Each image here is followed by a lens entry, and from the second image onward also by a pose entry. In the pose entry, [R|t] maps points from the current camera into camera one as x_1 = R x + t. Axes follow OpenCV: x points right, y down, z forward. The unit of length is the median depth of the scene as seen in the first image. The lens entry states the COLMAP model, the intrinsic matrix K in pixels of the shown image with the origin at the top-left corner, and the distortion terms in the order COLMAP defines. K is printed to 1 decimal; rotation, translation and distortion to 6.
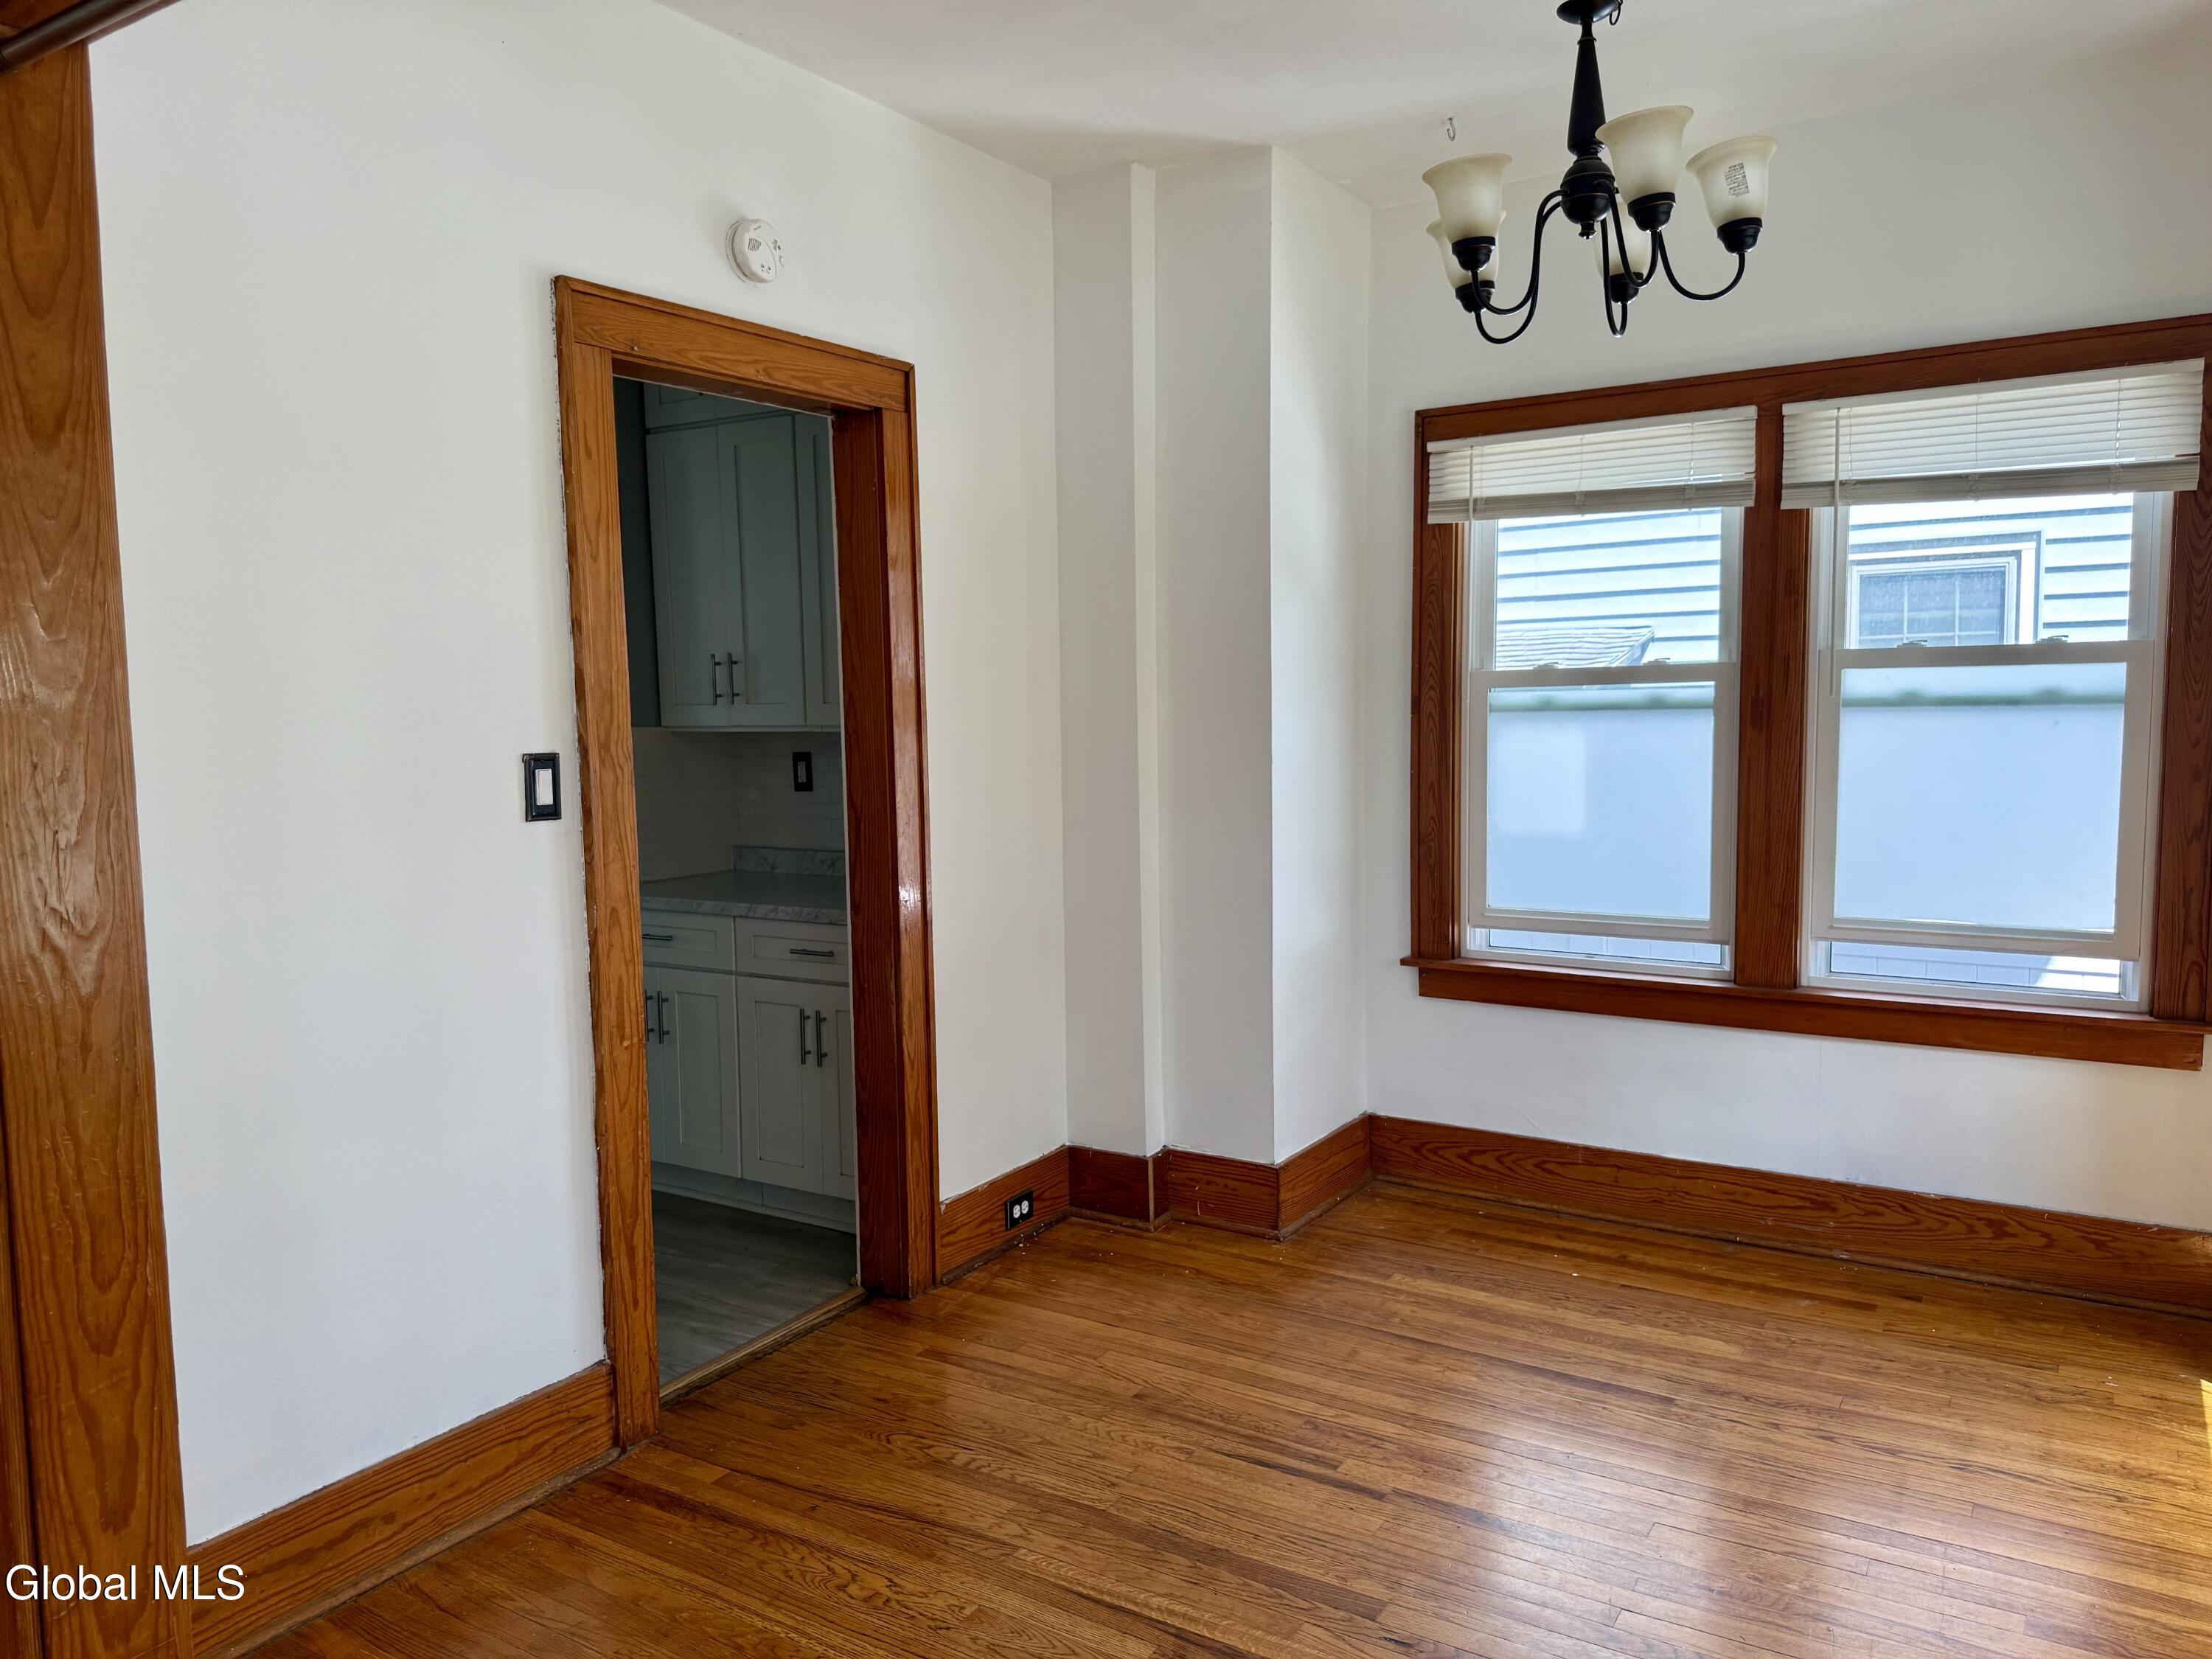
lens RADIAL K [[1542.1, 0, 1106.0], [0, 1542.1, 829.5], [0, 0, 1]] dist [0.079113, -0.124563]
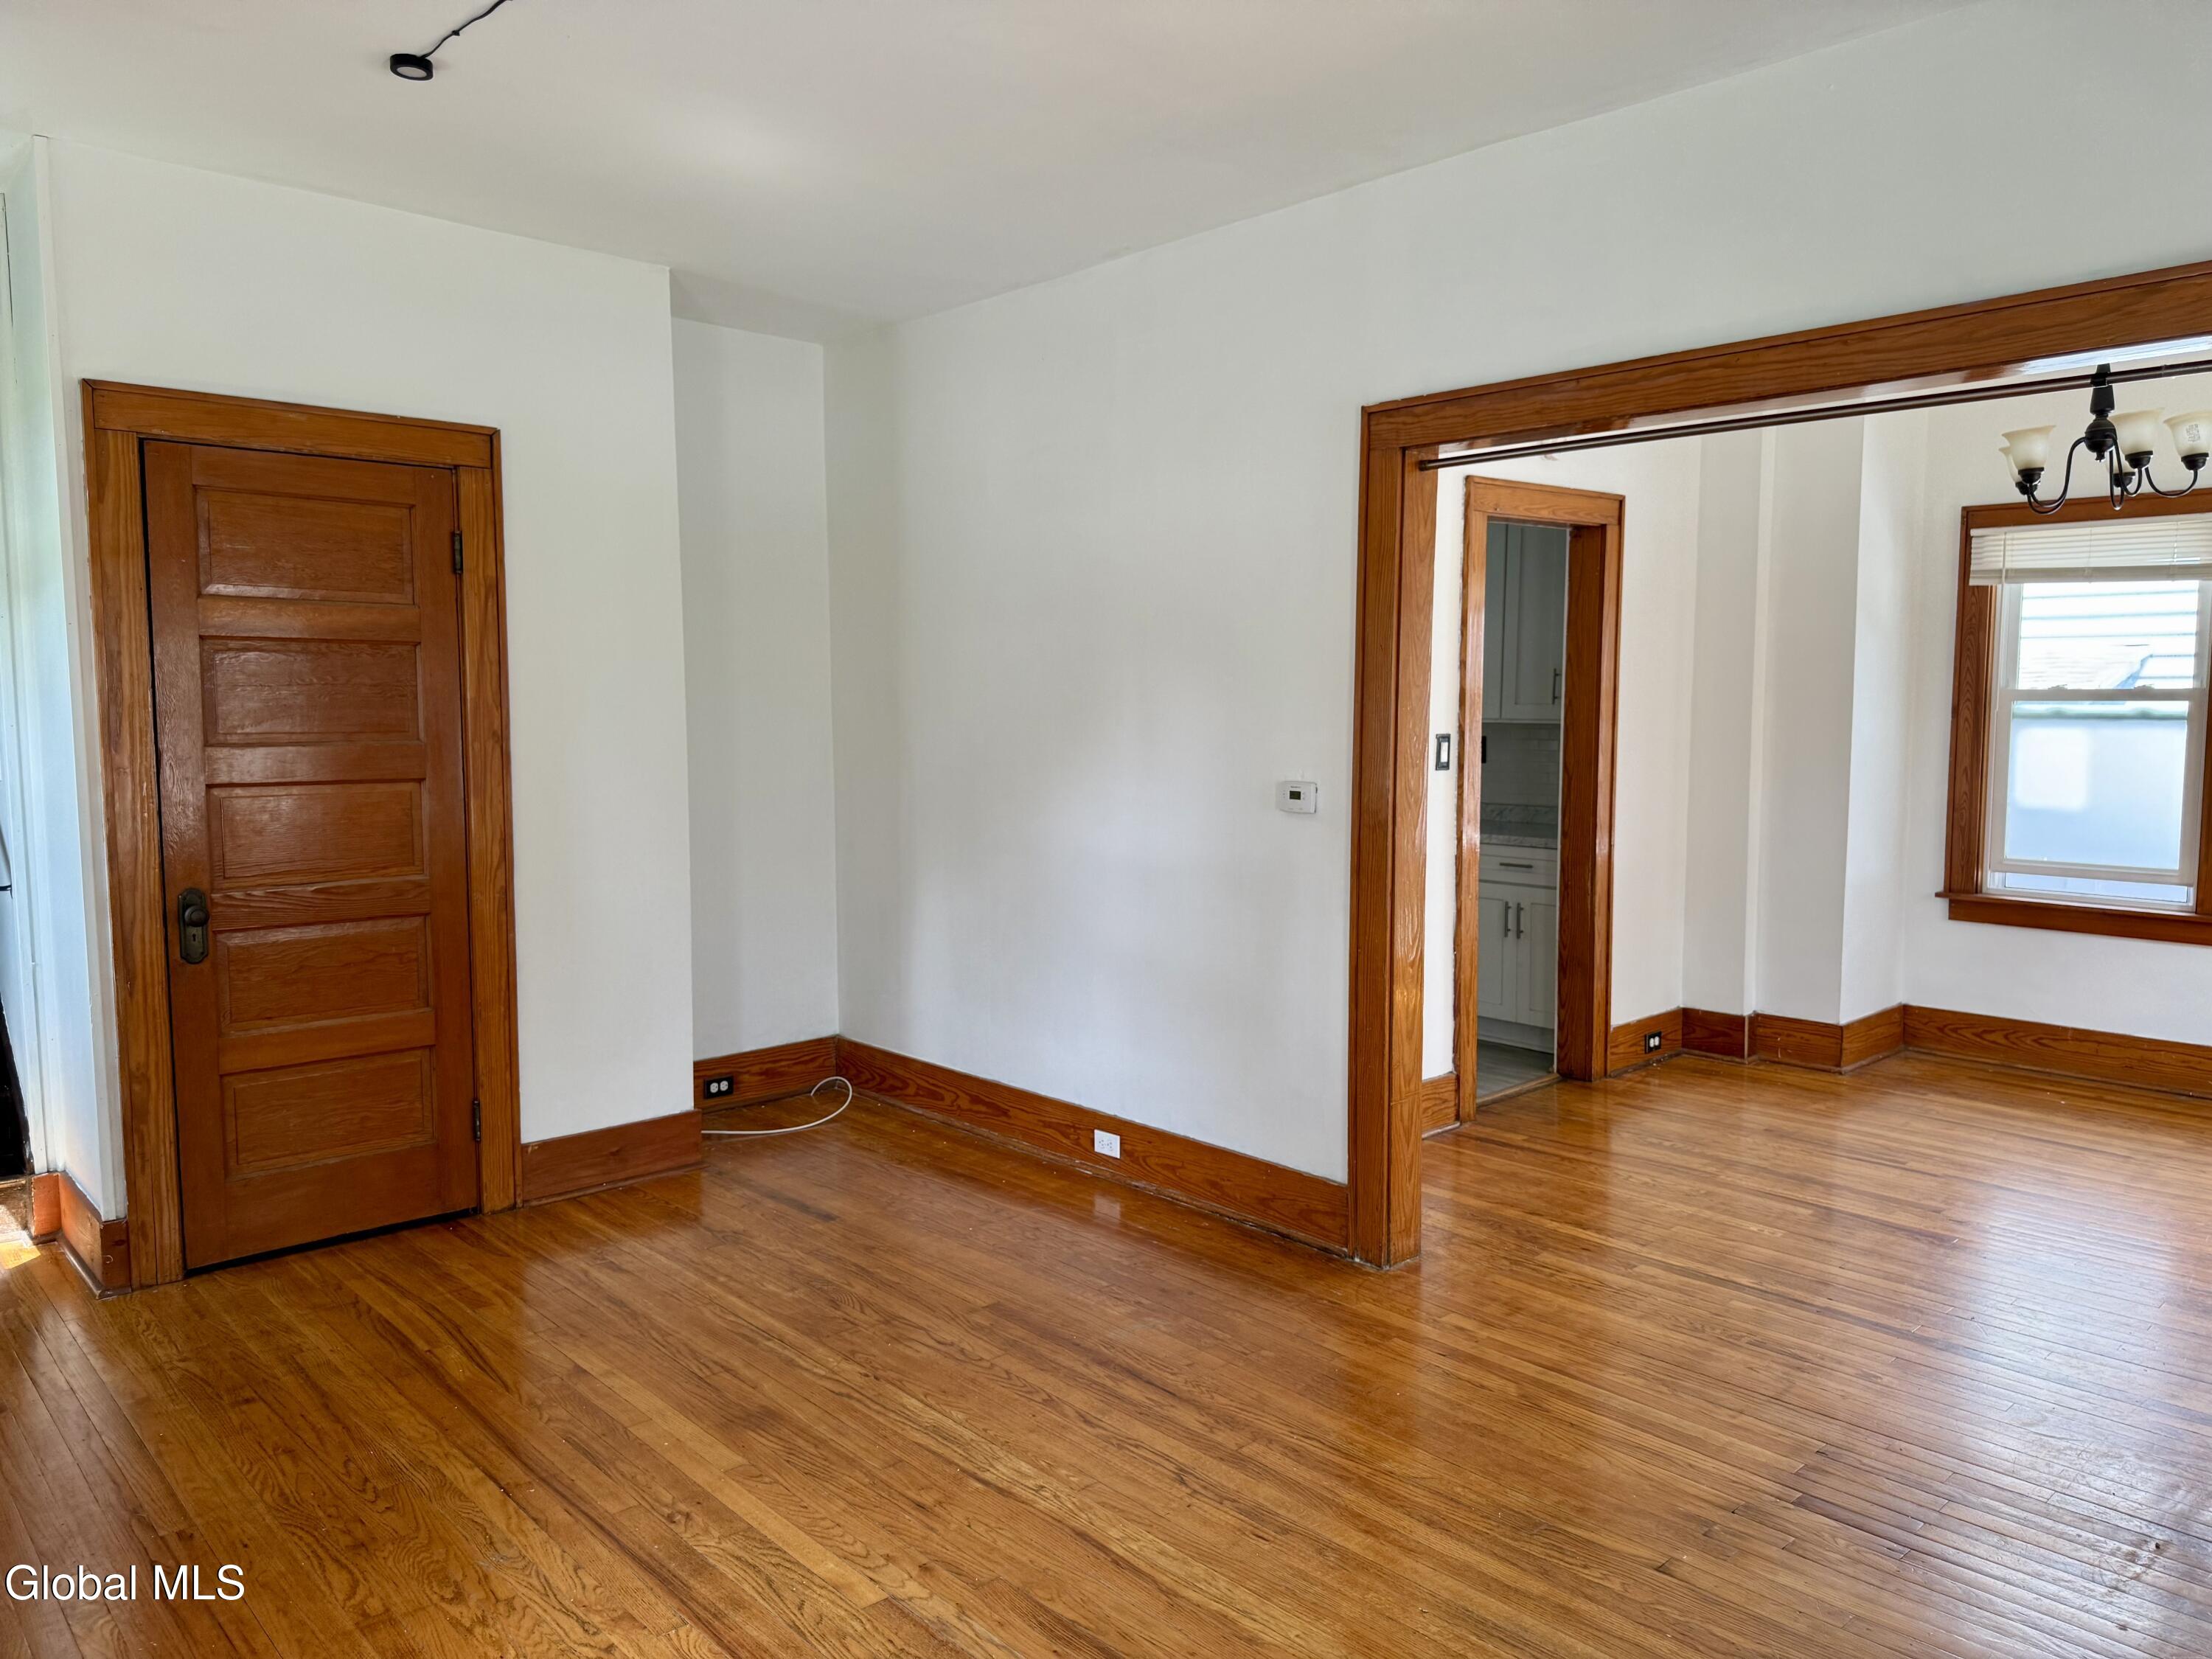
lens RADIAL K [[1542.1, 0, 1106.0], [0, 1542.1, 829.5], [0, 0, 1]] dist [0.079113, -0.124563]
pose [[0.966837, 0.037740, -0.252589, -0.210340], [-0.036314, 0.999287, 0.010305, 0.044509], [0.252798, -0.000790, 0.967519, -0.653687]]
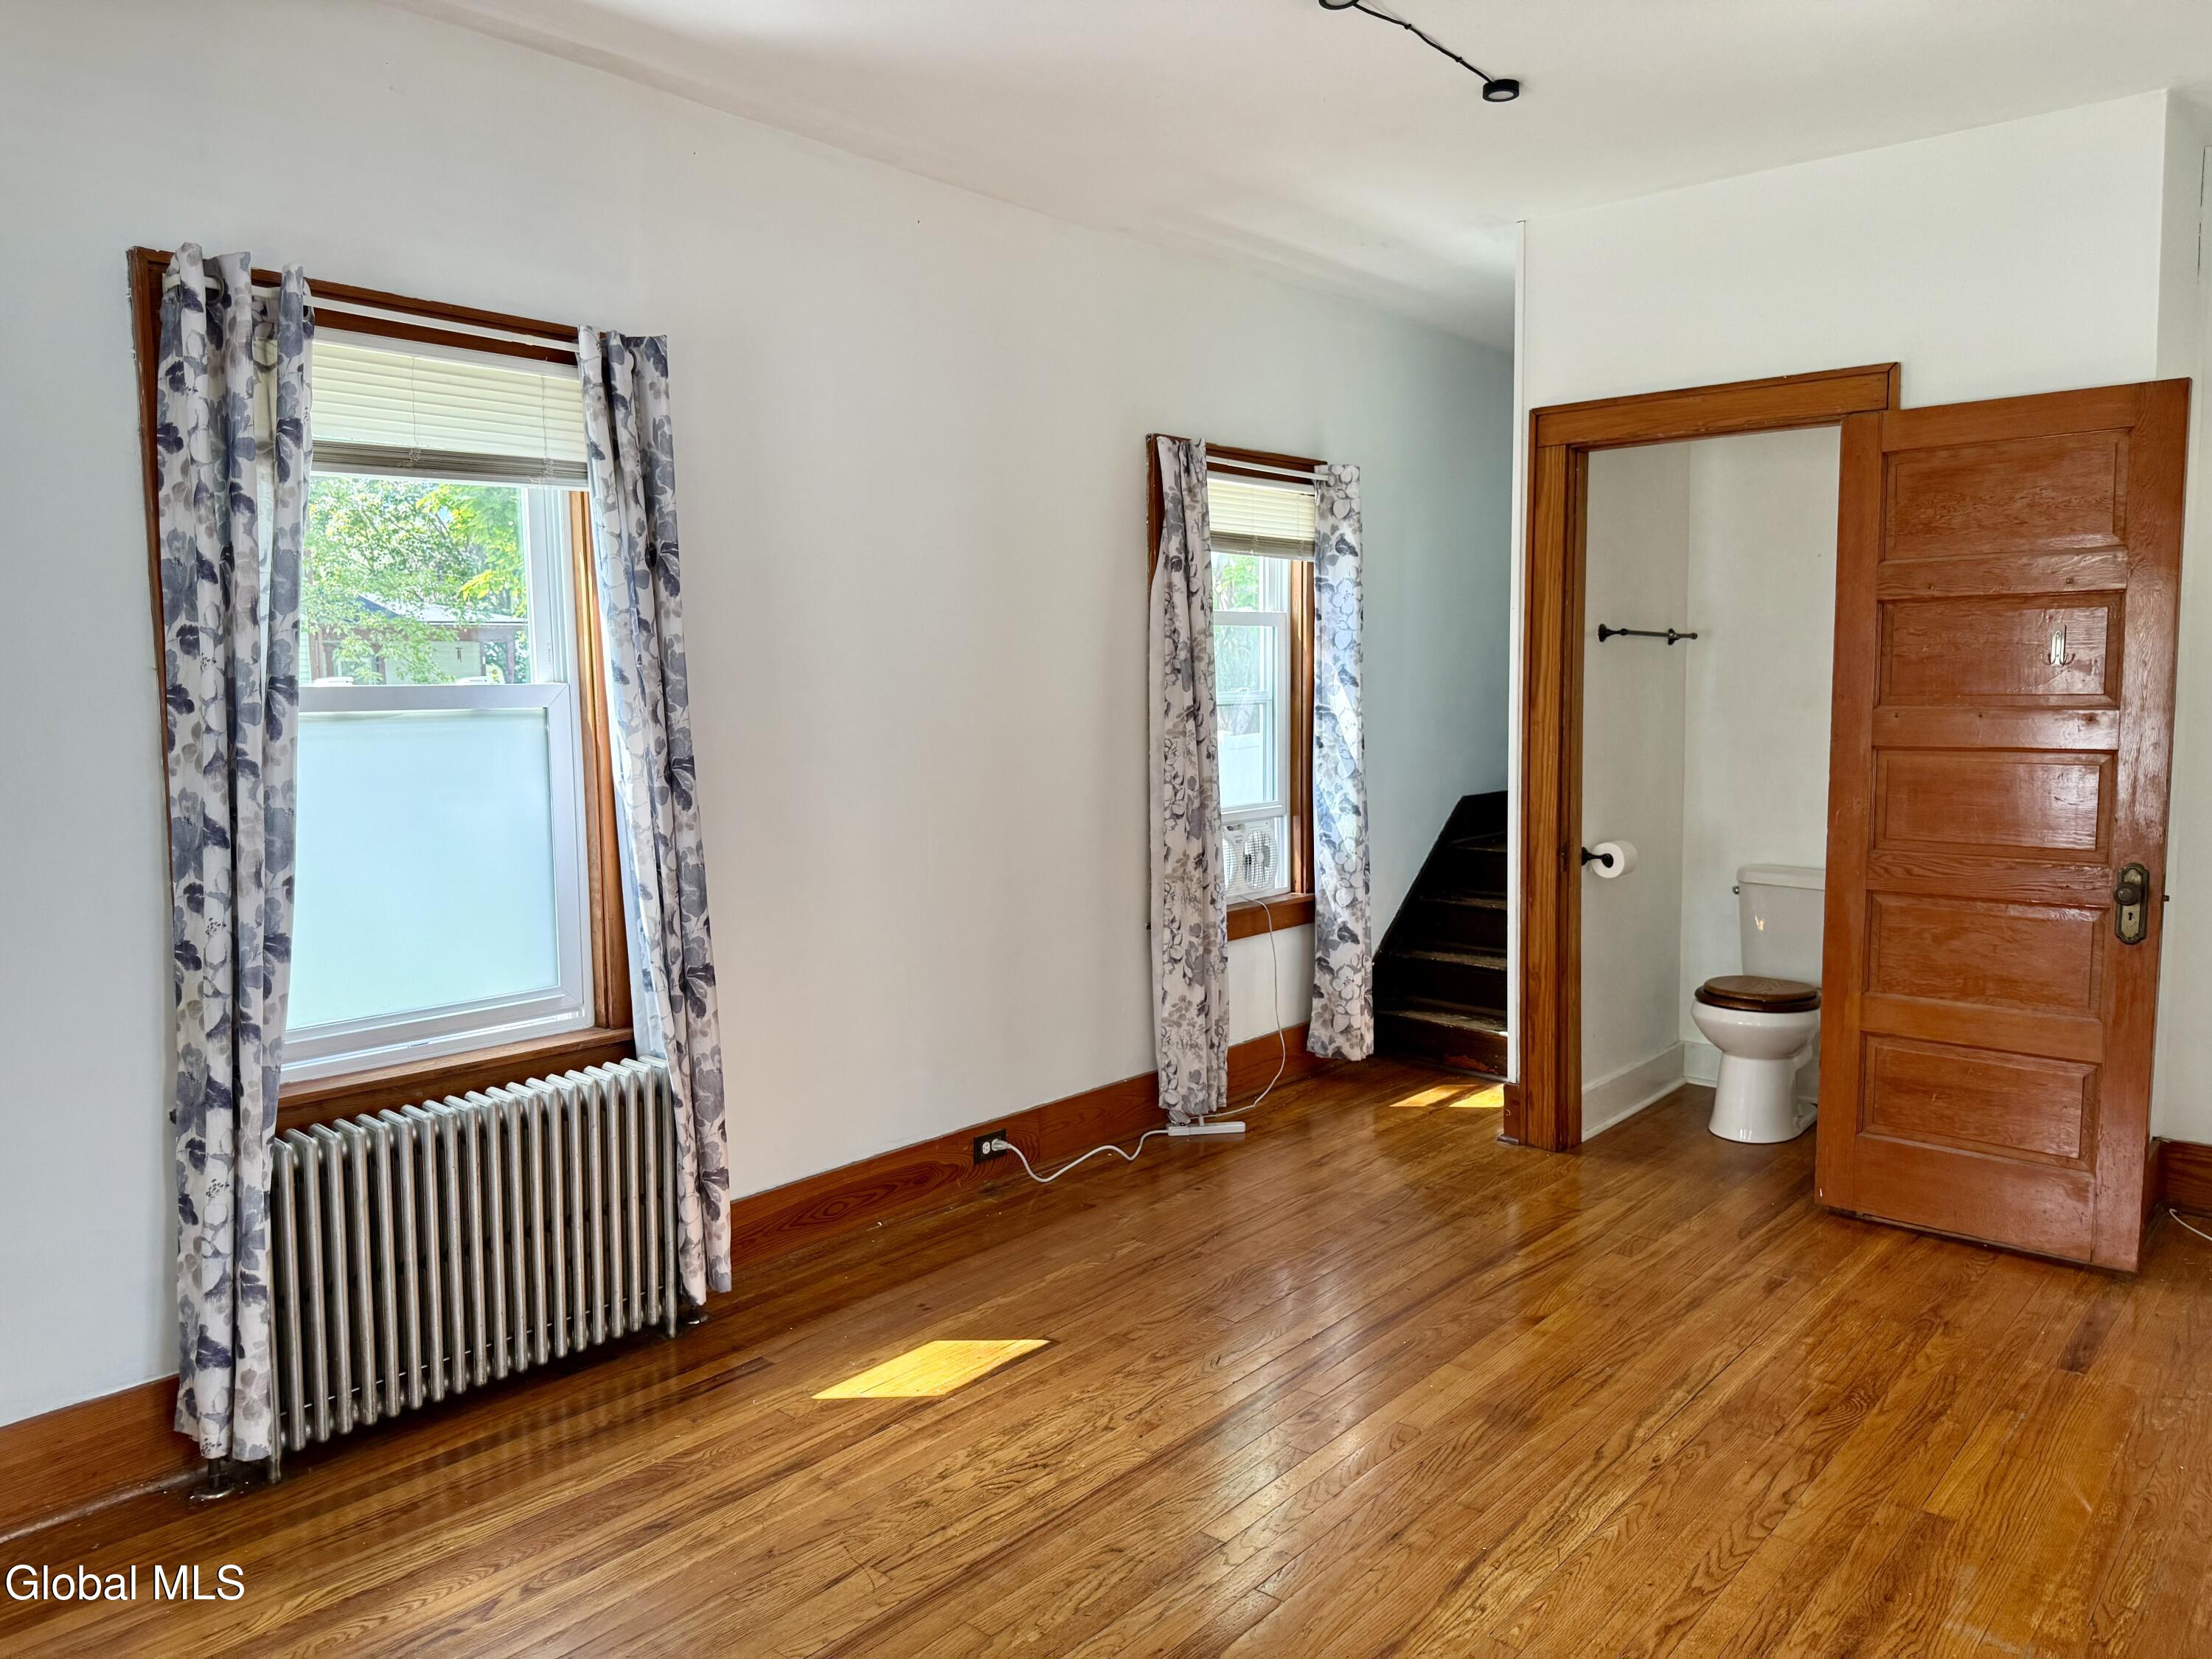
lens RADIAL K [[1559.8, 0, 1115.4], [0, 1559.8, 810.4], [0, 0, 1]] dist [0.073108, -0.086078]
pose [[-0.136366, 0.098083, -0.985791, 0.201179], [-0.068776, 0.991748, 0.108190, -0.003648], [0.988268, 0.082552, -0.128495, -0.006275]]
